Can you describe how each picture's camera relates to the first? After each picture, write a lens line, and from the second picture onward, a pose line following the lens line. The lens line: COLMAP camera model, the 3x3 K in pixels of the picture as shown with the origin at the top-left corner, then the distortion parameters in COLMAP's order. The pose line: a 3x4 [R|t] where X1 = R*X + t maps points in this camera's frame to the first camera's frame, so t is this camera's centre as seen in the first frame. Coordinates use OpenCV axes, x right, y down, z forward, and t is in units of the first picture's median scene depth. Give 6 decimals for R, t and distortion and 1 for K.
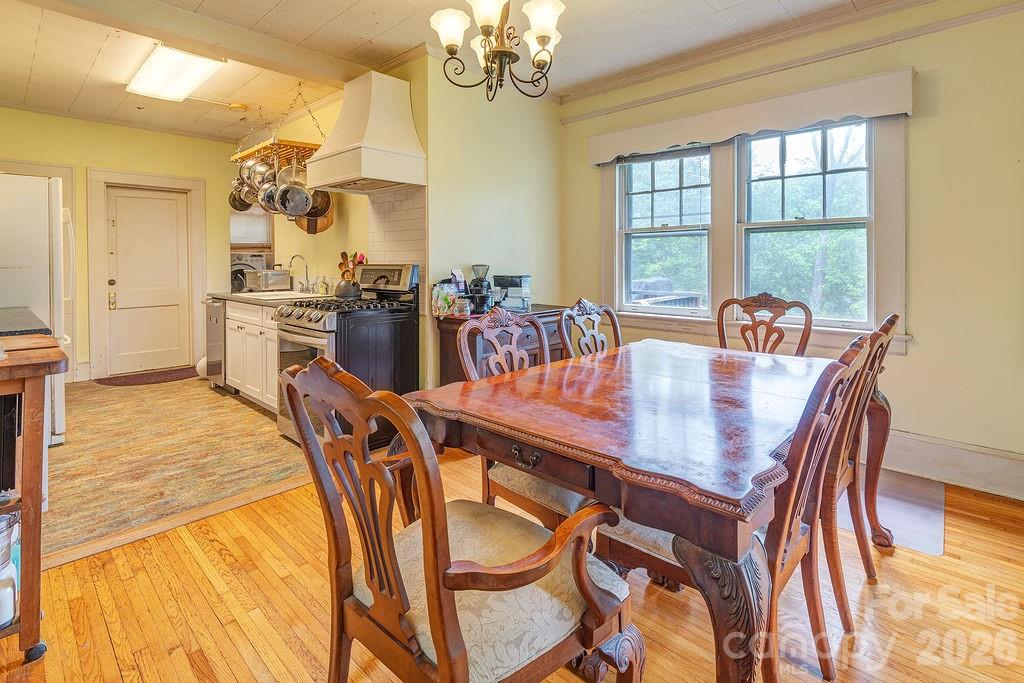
lens RADIAL K [[497.7, 0, 525.7], [0, 497.7, 261.1], [0, 0, 1]] dist [0.003447, -0.000211]
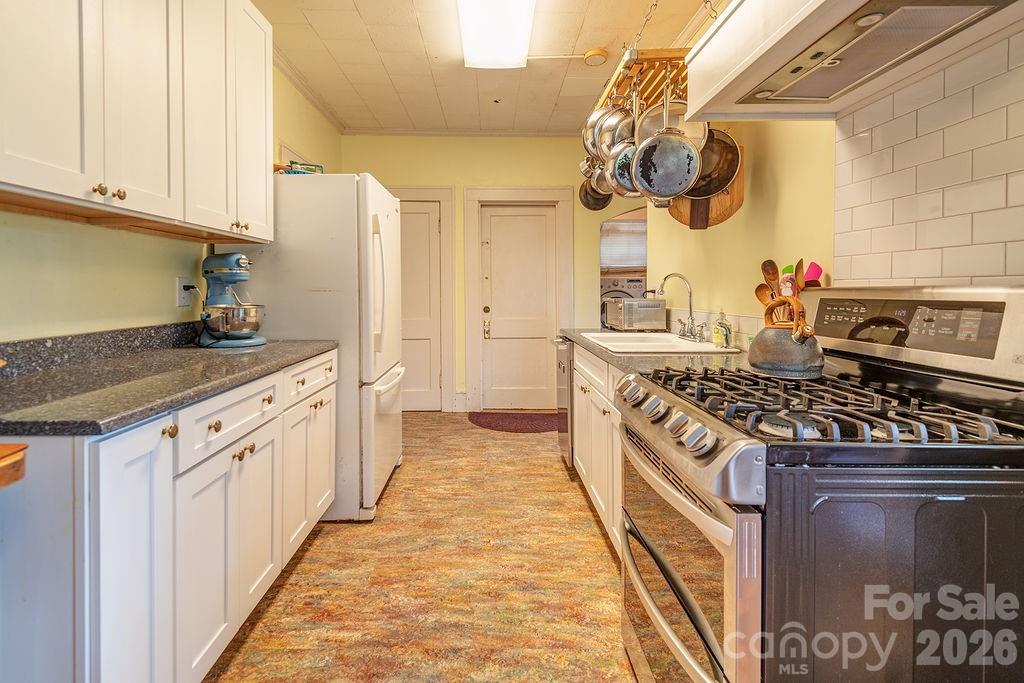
lens RADIAL K [[485.3, 0, 495.3], [0, 485.3, 297.9], [0, 0, 1]] dist [0.020029, -0.000440]
pose [[0.684278, 0.014844, -0.729070, -0.208130], [-0.004942, 0.999864, 0.015720, 0.009351], [0.729204, -0.007154, 0.684259, 0.509001]]
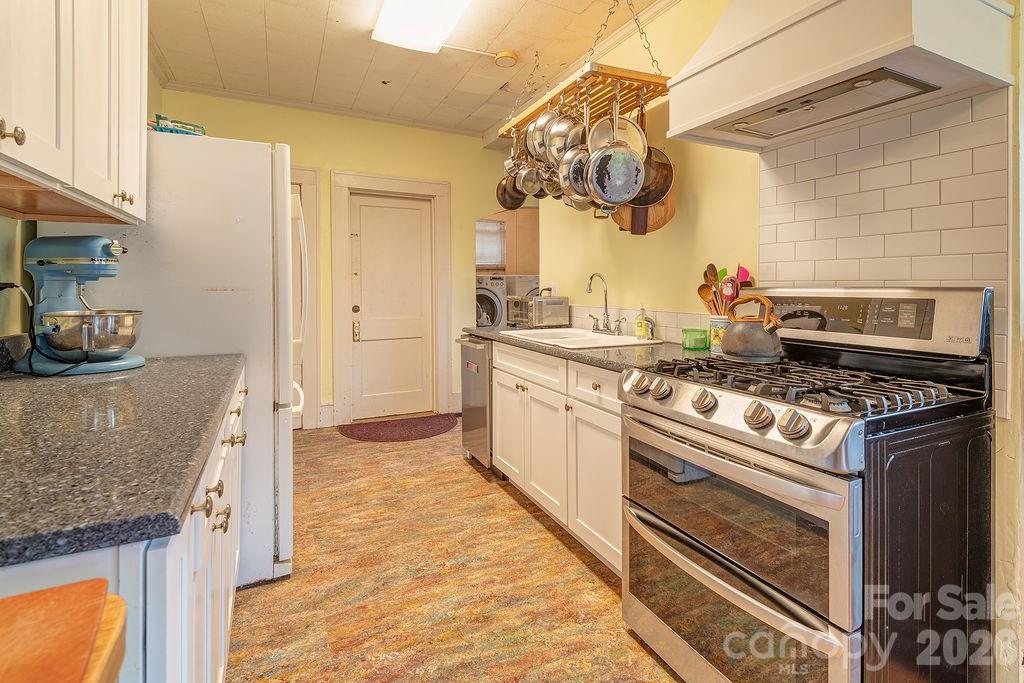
lens RADIAL K [[487.1, 0, 520.1], [0, 487.1, 287.9], [0, 0, 1]] dist [0.020388, -0.000798]
pose [[0.933328, 0.005067, -0.358988, -0.359716], [-0.005192, 0.999986, 0.000615, 0.007291], [0.358986, 0.001290, 0.933342, 0.432436]]
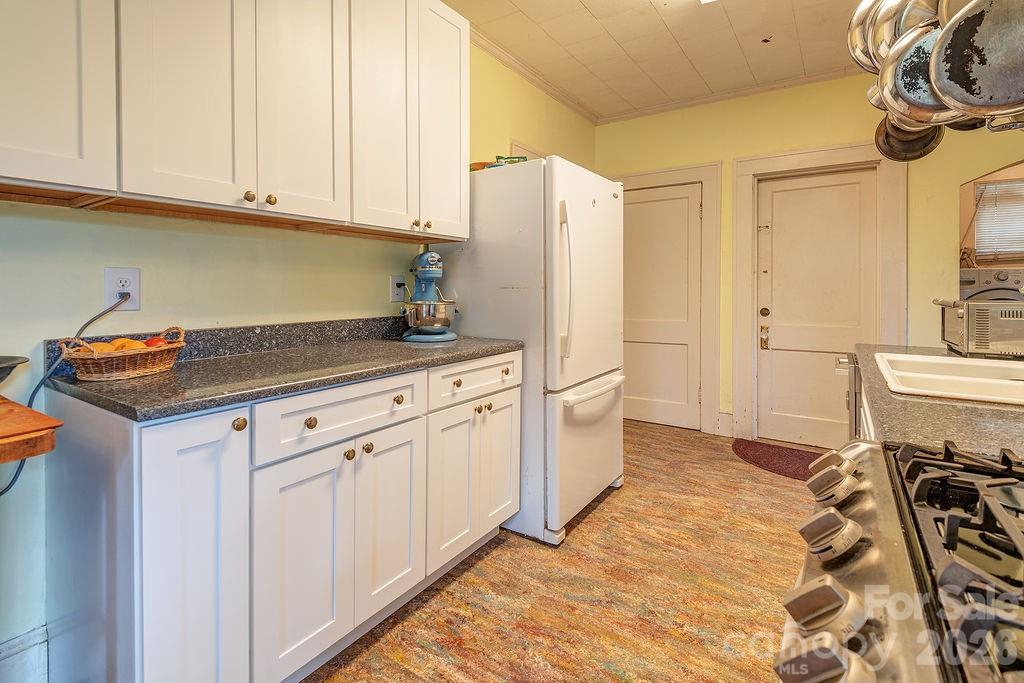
lens RADIAL K [[483.4, 0, 513.4], [0, 483.4, 299.1], [0, 0, 1]] dist [0.043294, -0.020966]
pose [[0.153506, 0.025574, -0.987817, -0.232143], [-0.005081, 0.999672, 0.025091, 0.010006], [0.988135, 0.001168, 0.153586, 0.678496]]
